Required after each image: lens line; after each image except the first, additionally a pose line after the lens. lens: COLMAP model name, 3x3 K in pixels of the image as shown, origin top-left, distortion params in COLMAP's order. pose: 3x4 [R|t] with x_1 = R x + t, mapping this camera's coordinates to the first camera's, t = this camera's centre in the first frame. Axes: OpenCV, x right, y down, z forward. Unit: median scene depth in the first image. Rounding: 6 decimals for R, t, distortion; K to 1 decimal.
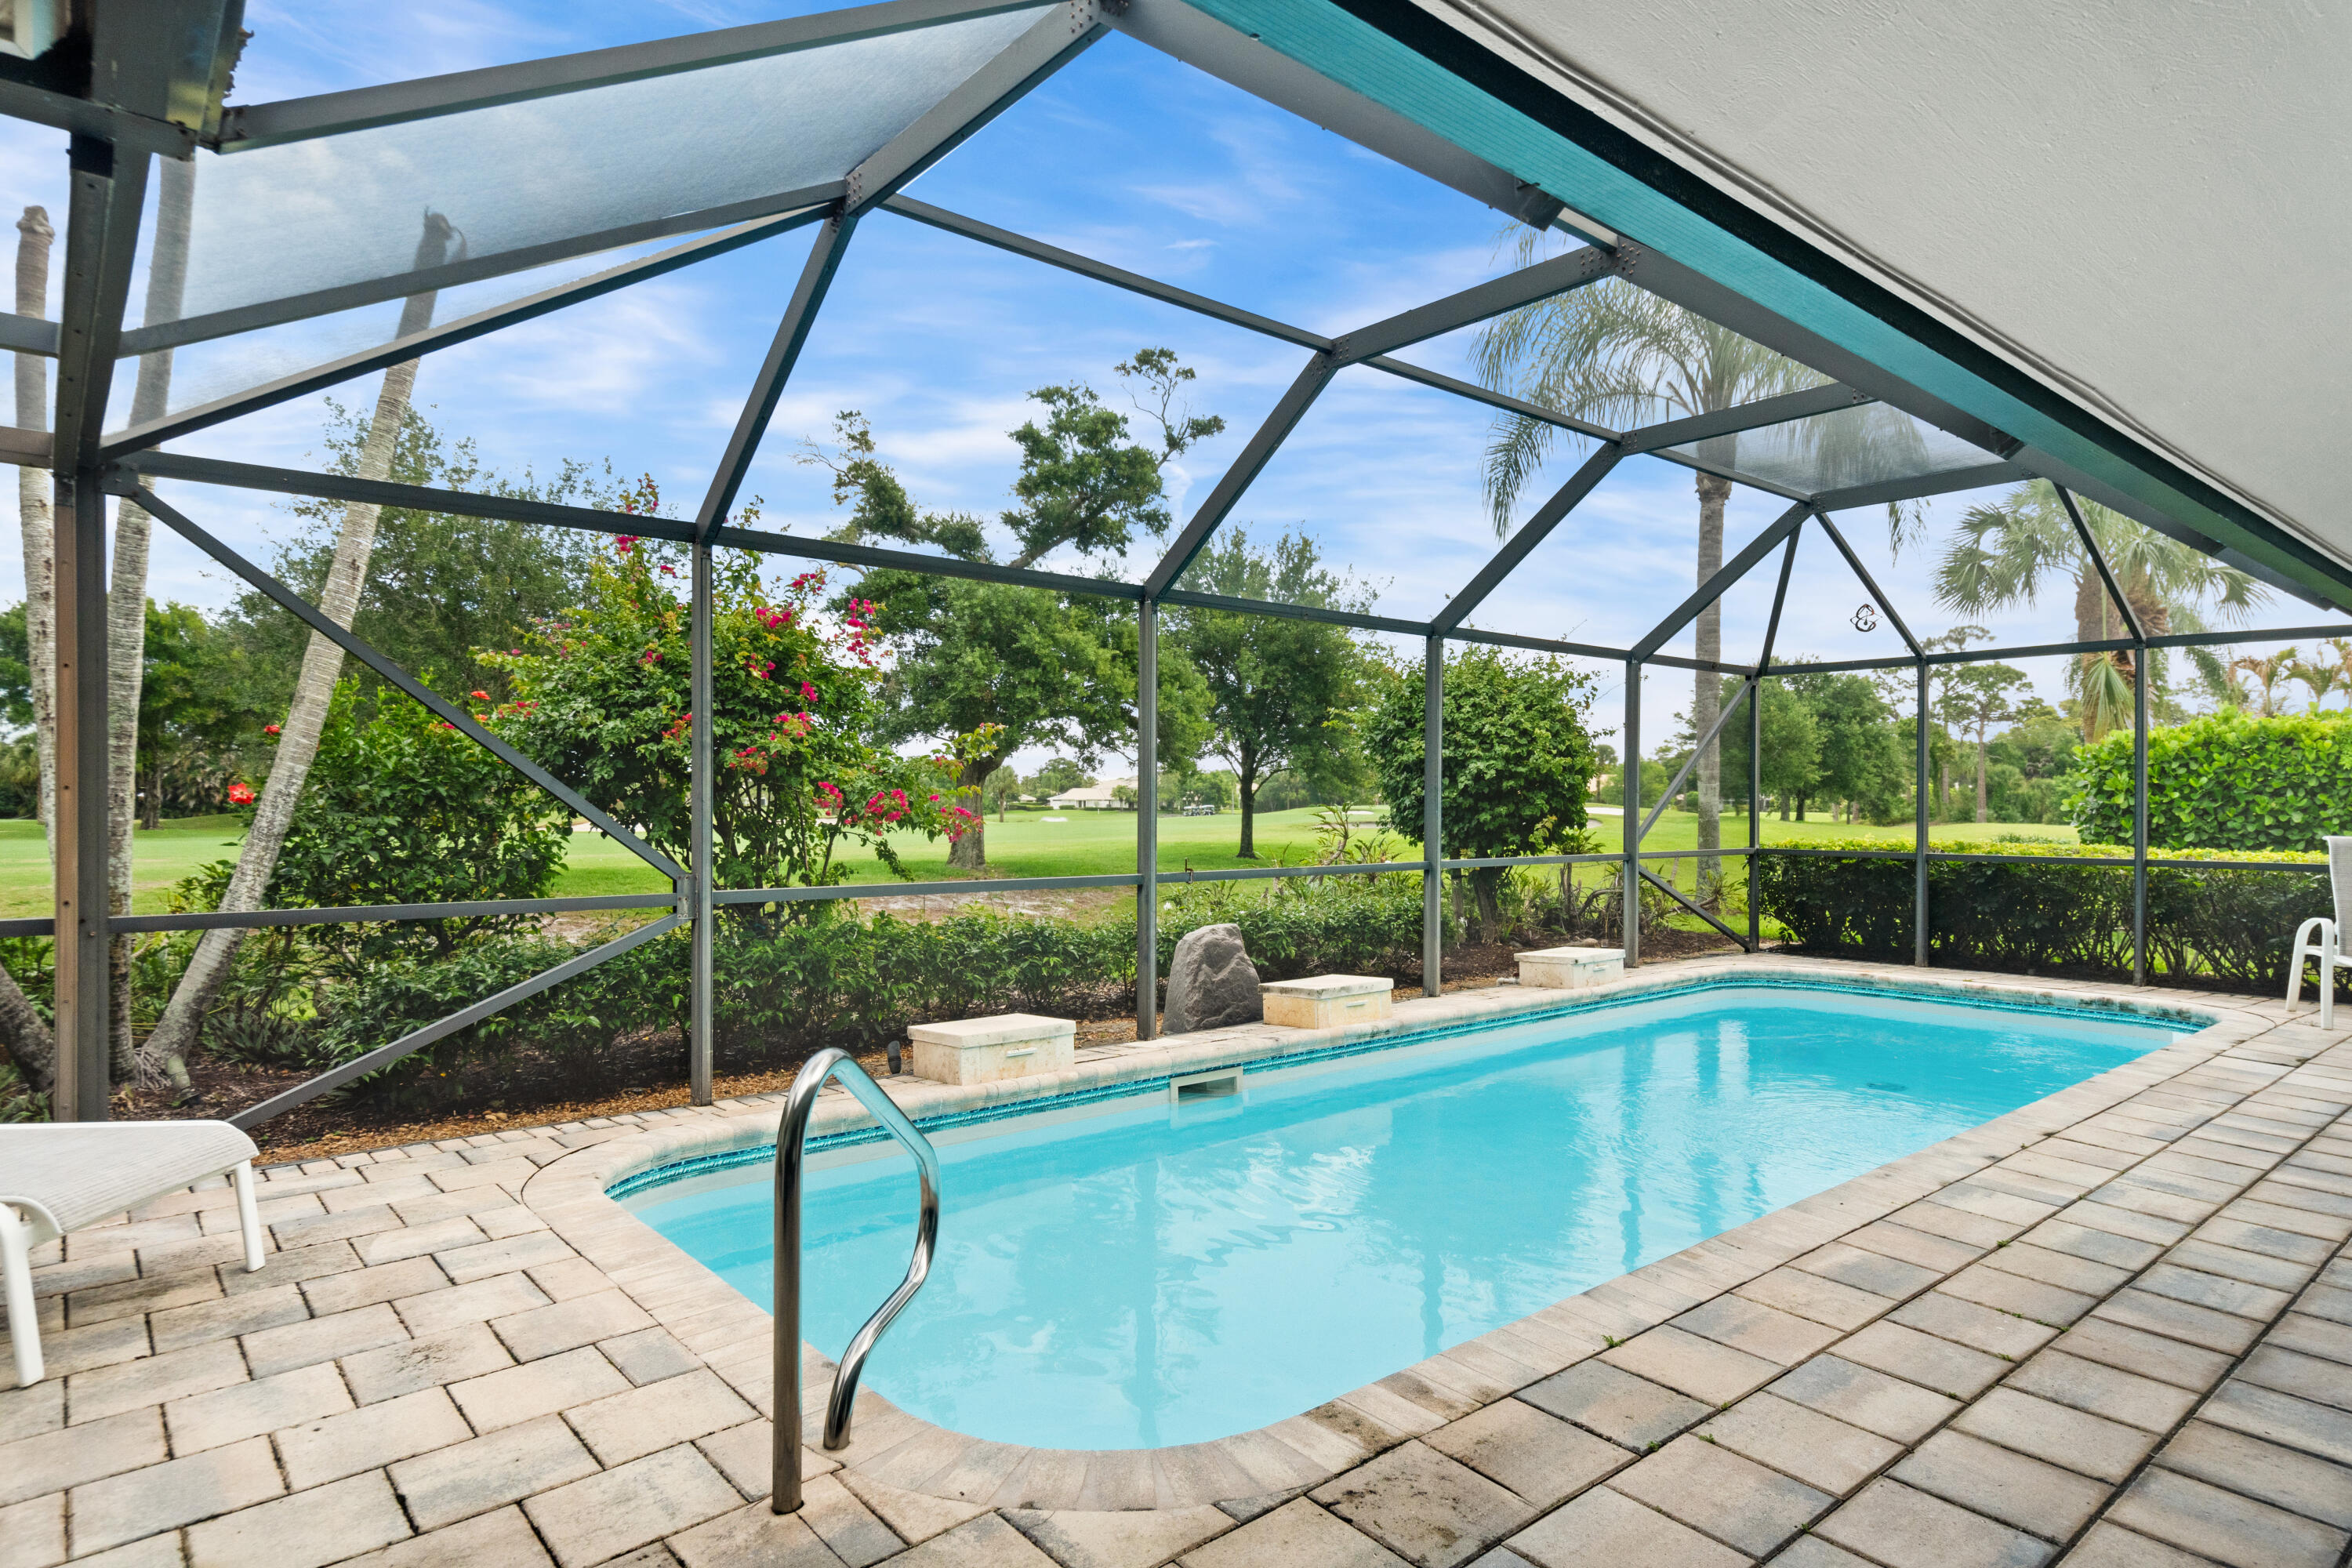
lens RADIAL K [[1339.8, 0, 1180.9], [0, 1339.8, 795.7], [0, 0, 1]] dist [0.003527, 0.000827]
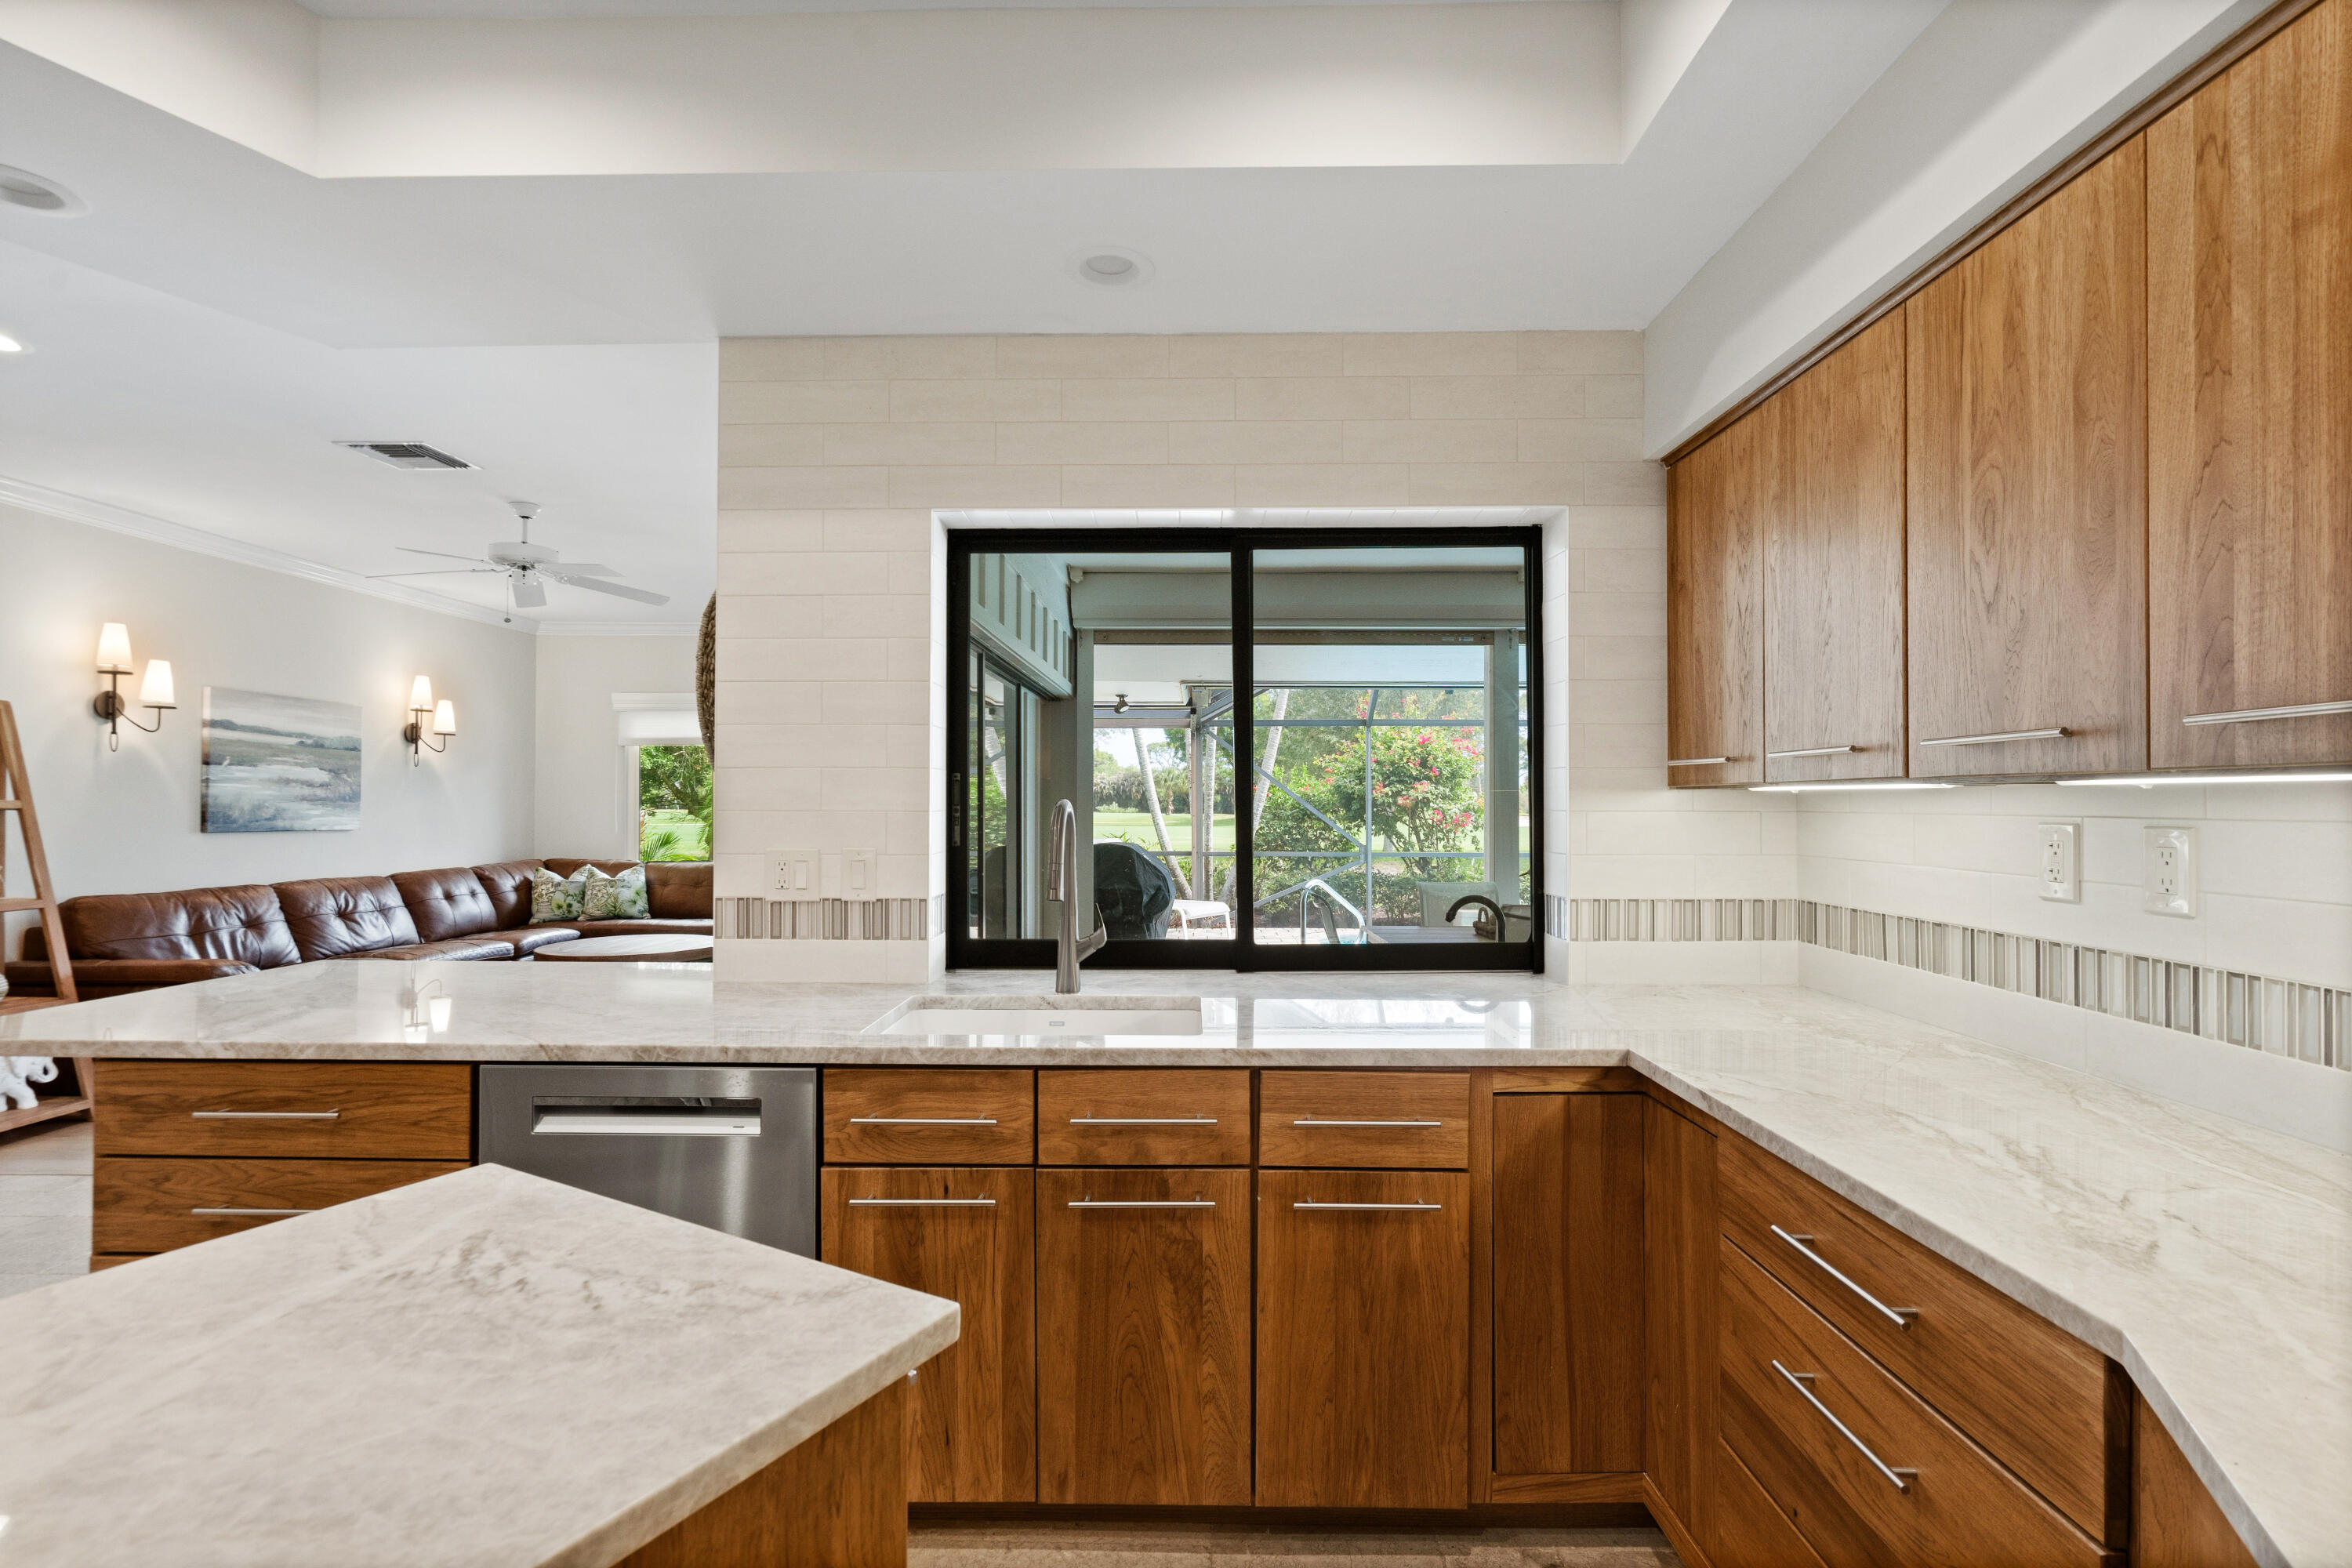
lens RADIAL K [[1071.3, 0, 1173.3], [0, 1071.3, 792.5], [0, 0, 1]] dist [-0.000385, -0.000441]
pose [[0.746753, -0.008352, -0.665050, 0.481451], [0.004628, 0.999962, -0.007361, -0.021980], [0.665086, 0.002420, 0.746763, -0.545489]]
